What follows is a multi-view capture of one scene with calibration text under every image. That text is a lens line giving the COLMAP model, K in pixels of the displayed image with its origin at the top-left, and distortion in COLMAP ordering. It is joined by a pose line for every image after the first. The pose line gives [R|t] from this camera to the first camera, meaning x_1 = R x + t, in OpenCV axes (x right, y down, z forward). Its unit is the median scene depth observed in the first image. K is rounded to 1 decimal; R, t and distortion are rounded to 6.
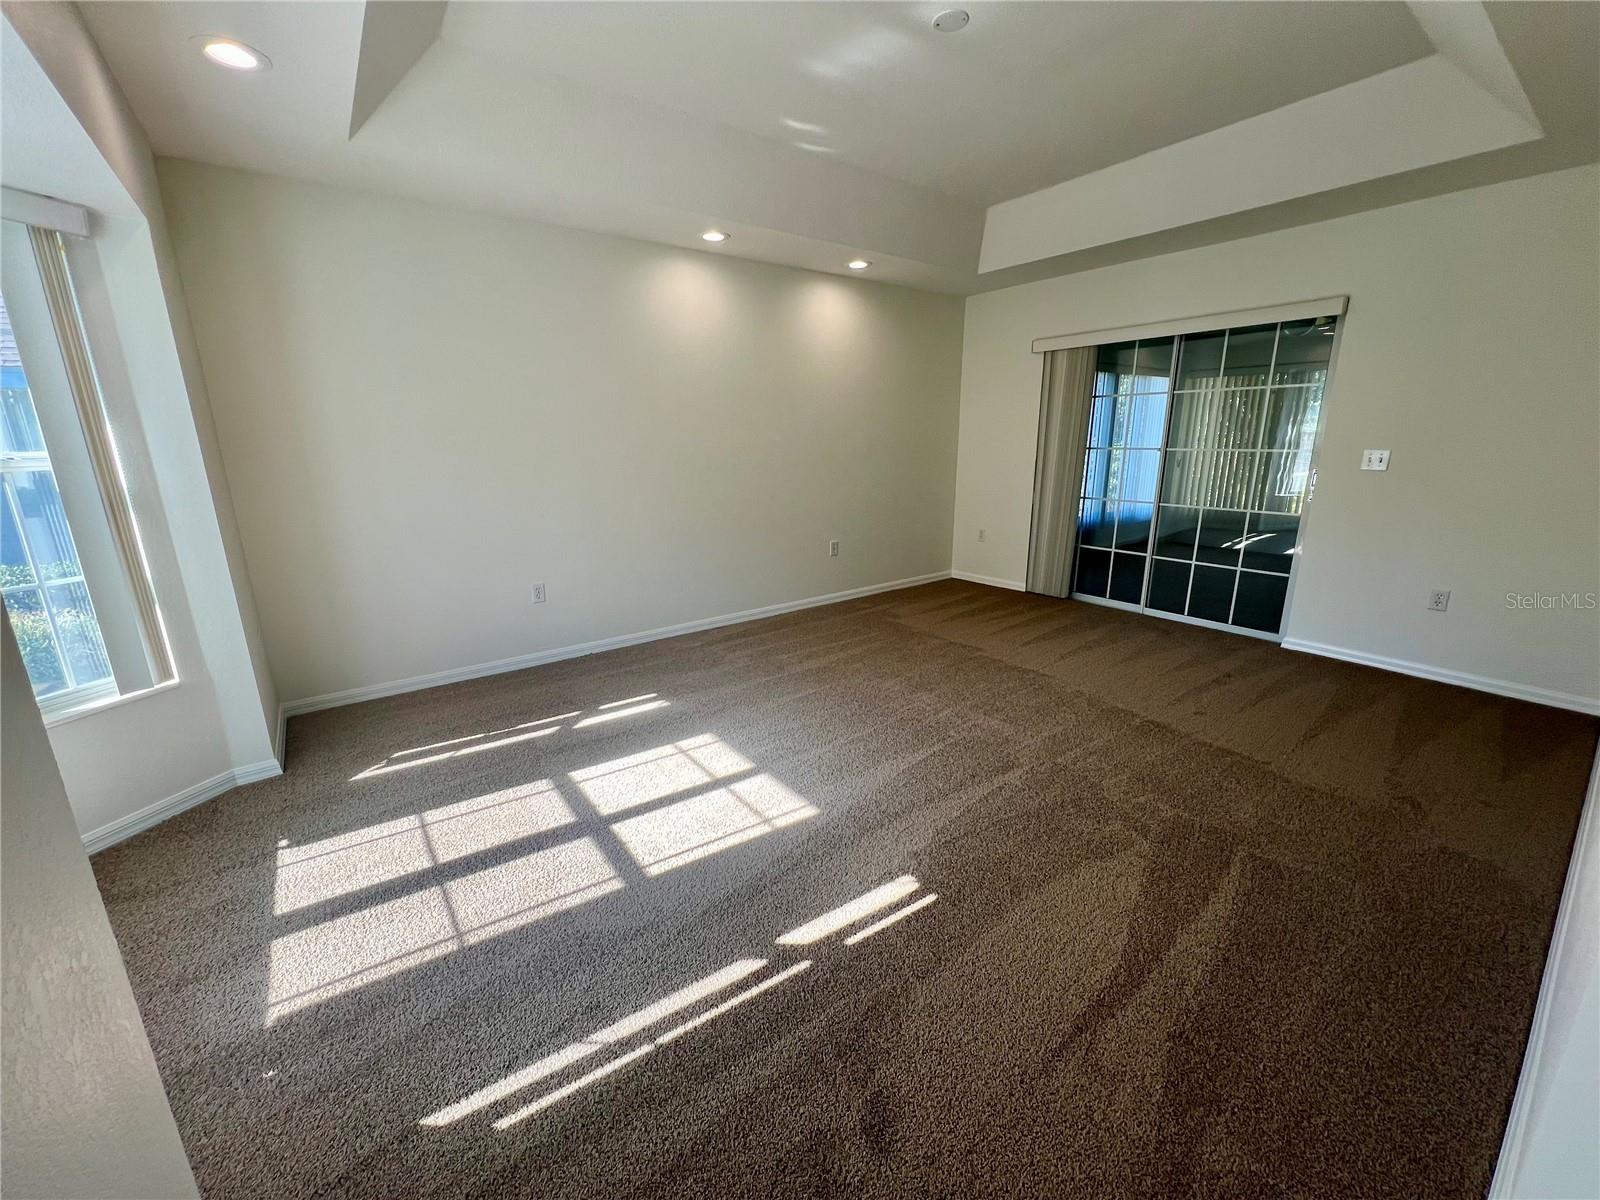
lens RADIAL K [[637.3, 0, 800.0], [0, 637.3, 600.0], [0, 0, 1]] dist [-0.002524, -0.000296]
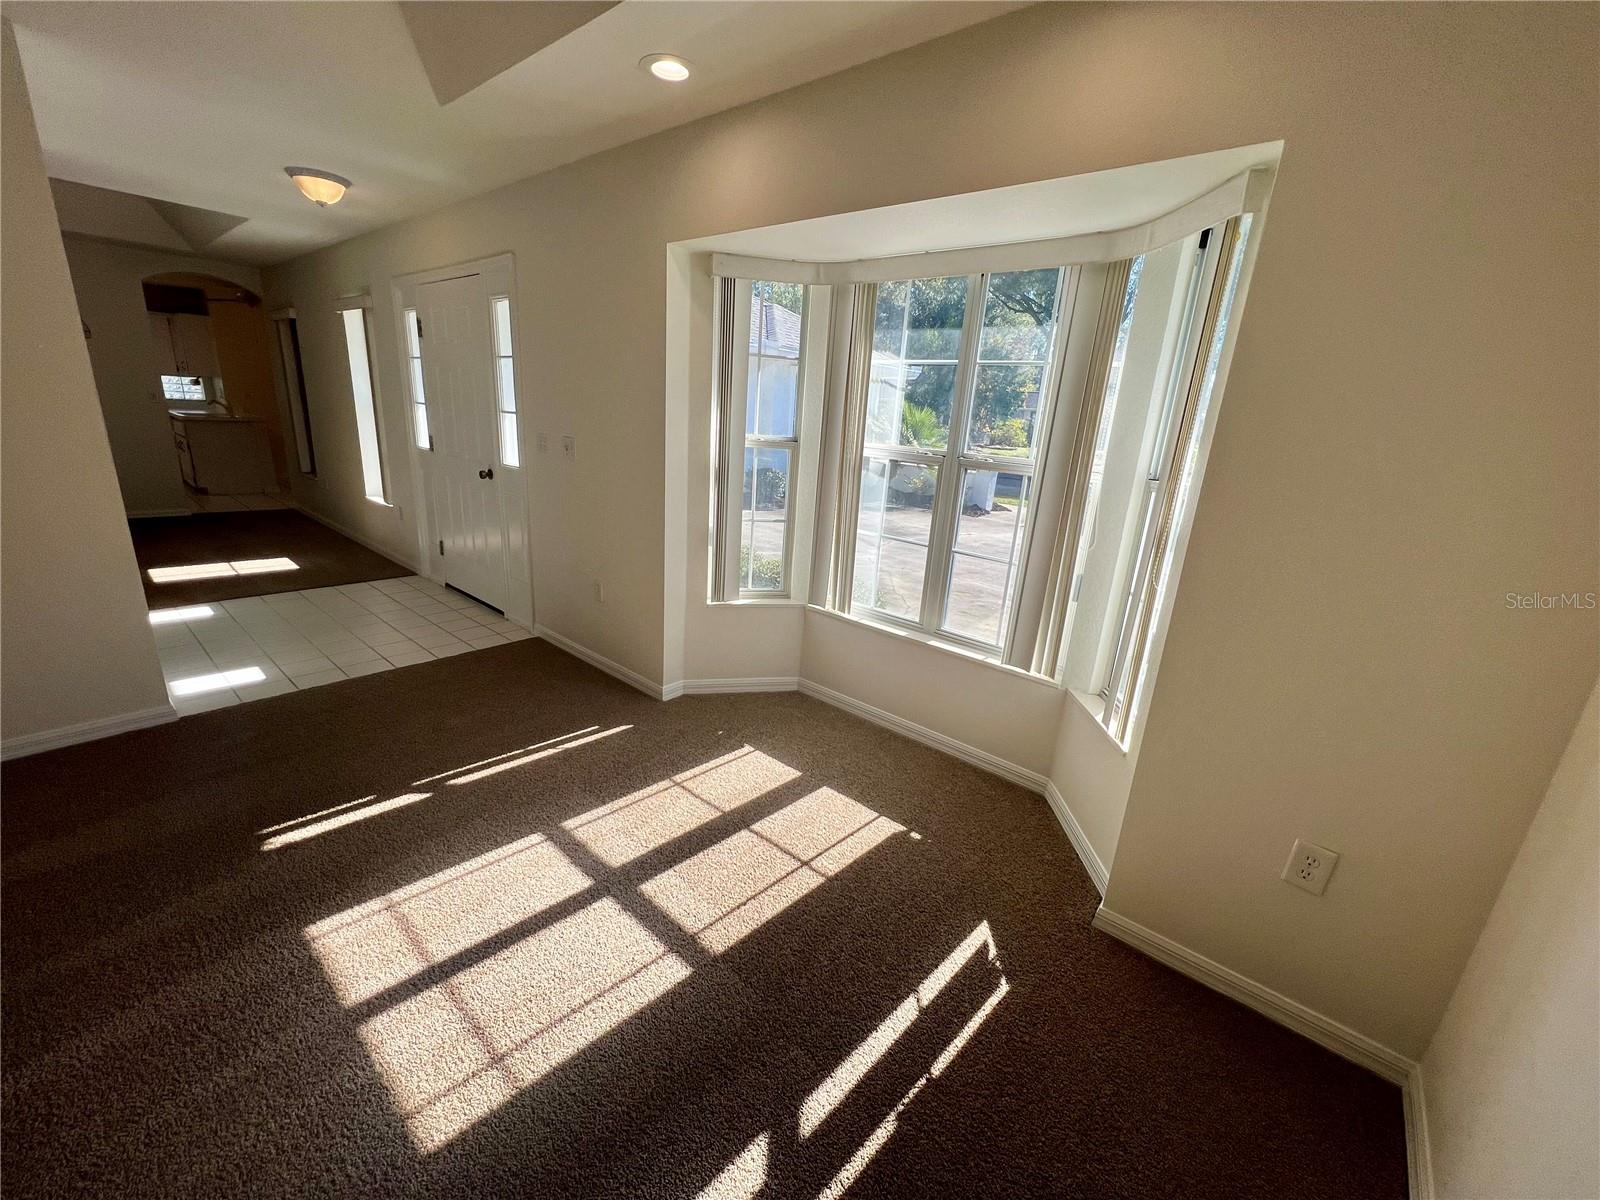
lens RADIAL K [[637.3, 0, 800.0], [0, 637.3, 600.0], [0, 0, 1]] dist [-0.002524, -0.000296]
pose [[-0.975032, 0.009720, -0.221851, -0.384073], [-0.106973, 0.854927, 0.507599, -0.449470], [0.194600, 0.518657, -0.832541, 1.583828]]
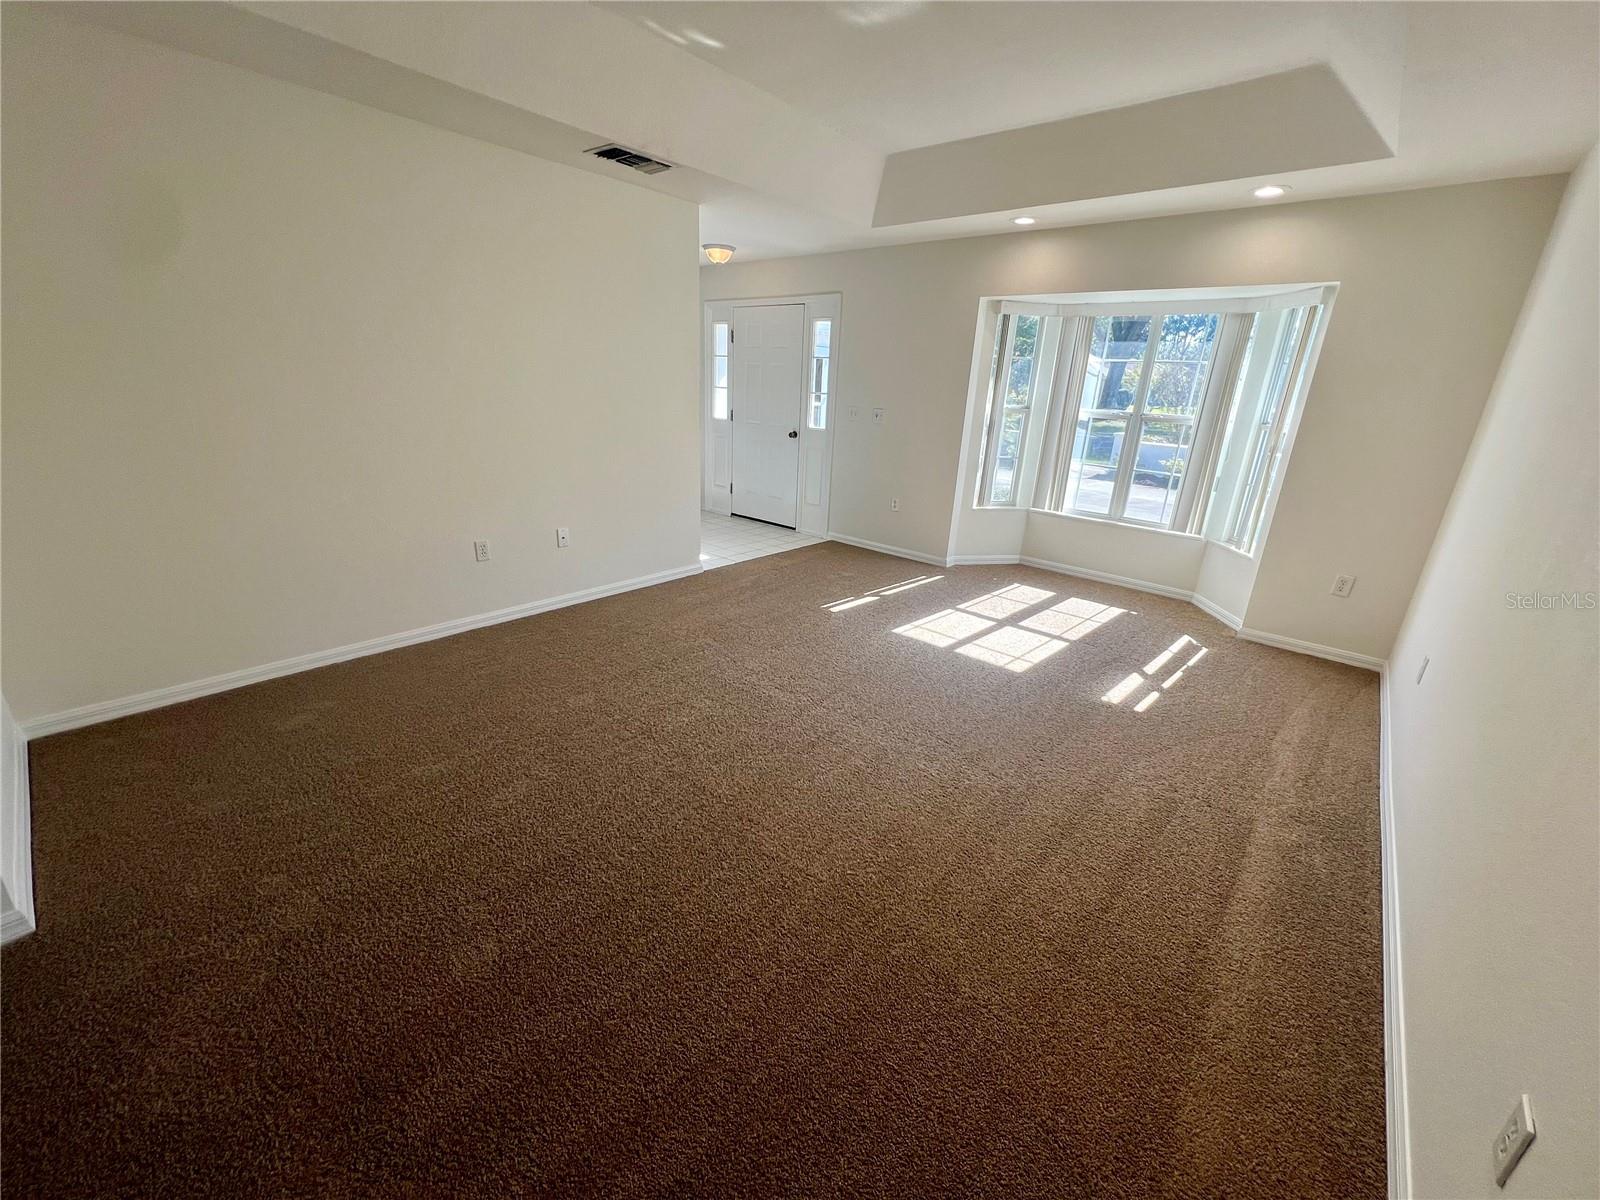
lens RADIAL K [[637.3, 0, 800.0], [0, 637.3, 600.0], [0, 0, 1]] dist [-0.002524, -0.000296]
pose [[-0.977136, 0.036271, -0.209498, 0.636610], [-0.086802, 0.831430, 0.548808, -0.656861], [0.194089, 0.554445, -0.809271, 2.341689]]
